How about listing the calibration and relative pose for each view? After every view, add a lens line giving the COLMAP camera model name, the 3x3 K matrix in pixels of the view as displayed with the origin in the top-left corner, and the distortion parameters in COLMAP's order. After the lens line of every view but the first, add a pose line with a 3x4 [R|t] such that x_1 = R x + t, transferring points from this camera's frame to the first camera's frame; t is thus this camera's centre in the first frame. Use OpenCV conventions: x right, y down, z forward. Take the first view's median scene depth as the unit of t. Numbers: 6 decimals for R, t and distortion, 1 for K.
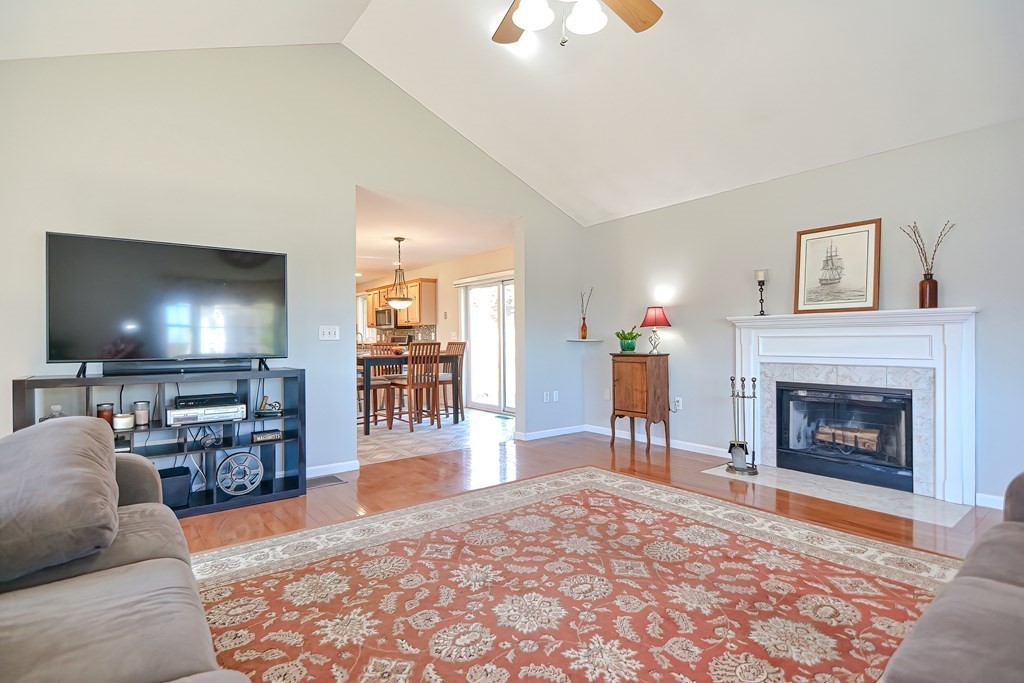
lens RADIAL K [[500.9, 0, 520.2], [0, 500.9, 343.9], [0, 0, 1]] dist [0.003378, -0.007089]
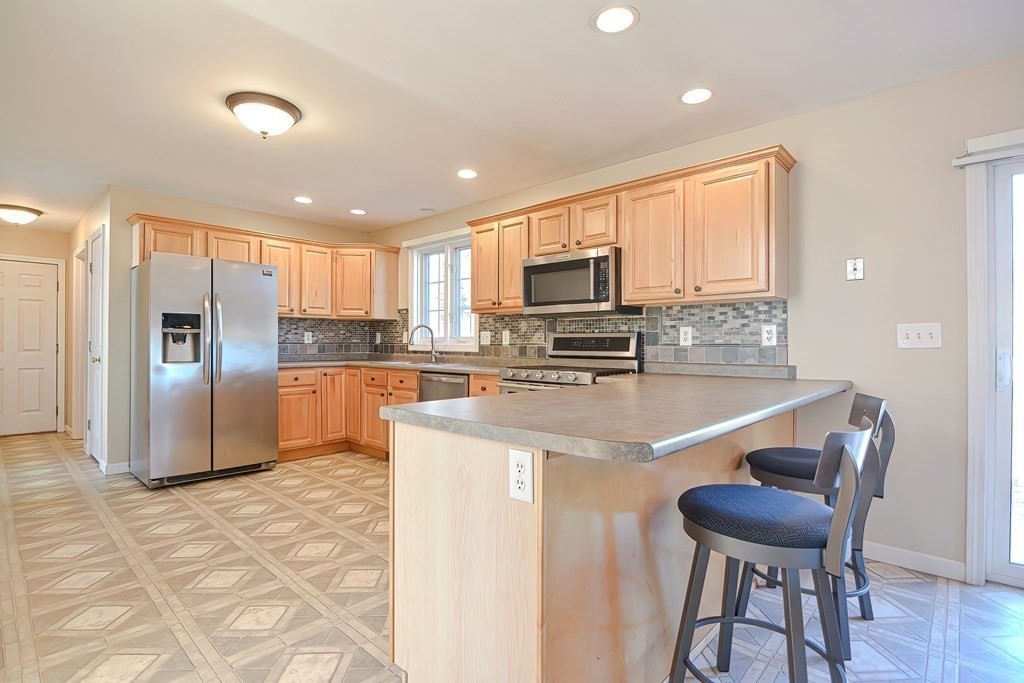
lens RADIAL K [[500.9, 0, 508.4], [0, 500.9, 337.7], [0, 0, 1]] dist [0.003378, -0.007089]
pose [[0.989908, 0.015710, 0.140841, -0.975912], [-0.013019, 0.999715, -0.020008, -0.012794], [-0.141115, 0.017973, 0.989830, 1.750959]]
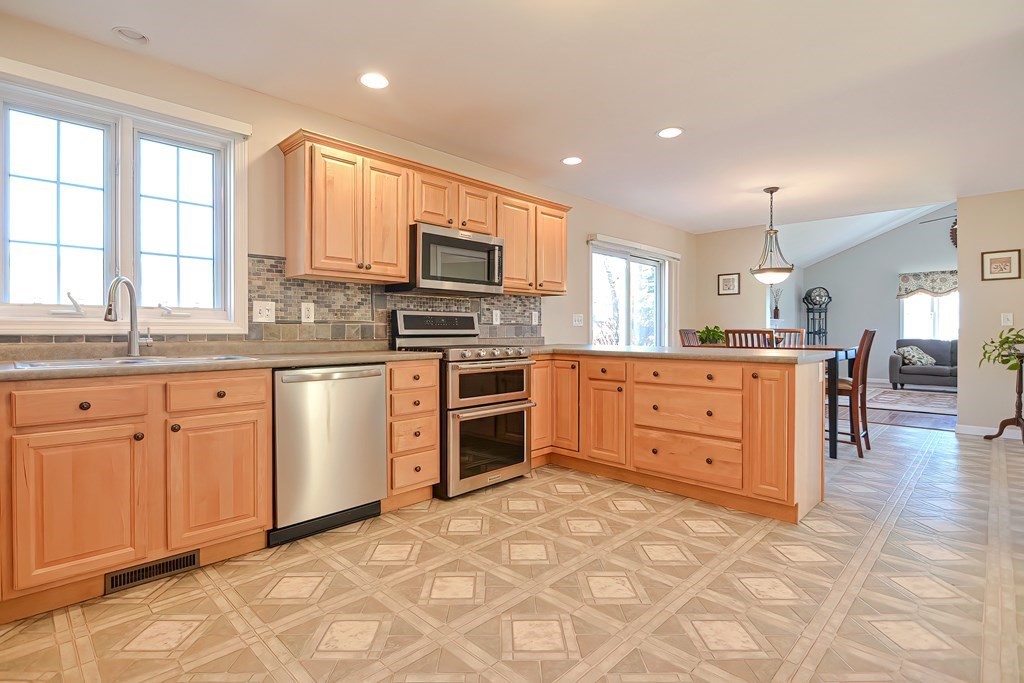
lens RADIAL K [[500.9, 0, 515.1], [0, 500.9, 330.6], [0, 0, 1]] dist [0.003378, -0.007089]
pose [[-0.131366, 0.011716, 0.991265, -1.708105], [0.010074, 0.999894, -0.010483, 0.006118], [-0.991283, 0.008609, -0.131470, 2.724909]]
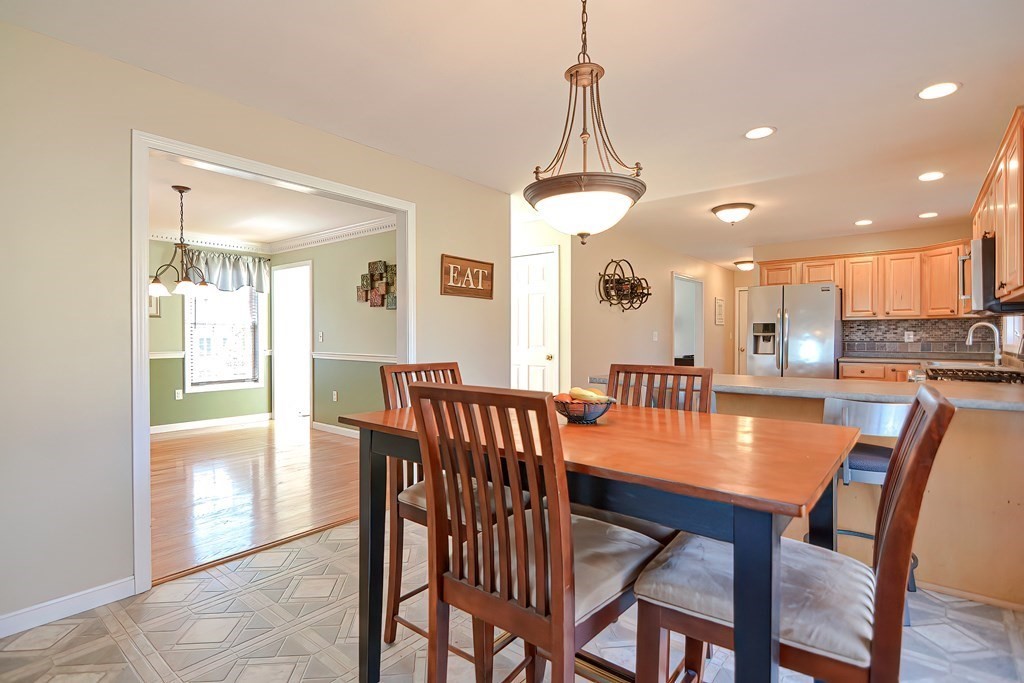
lens RADIAL K [[500.9, 0, 510.0], [0, 500.9, 341.2], [0, 0, 1]] dist [0.003378, -0.007089]
pose [[0.189304, 0.021616, -0.981681, -0.011781], [-0.006258, 0.999764, 0.020807, -0.045931], [0.981899, 0.002204, 0.189394, 1.732960]]
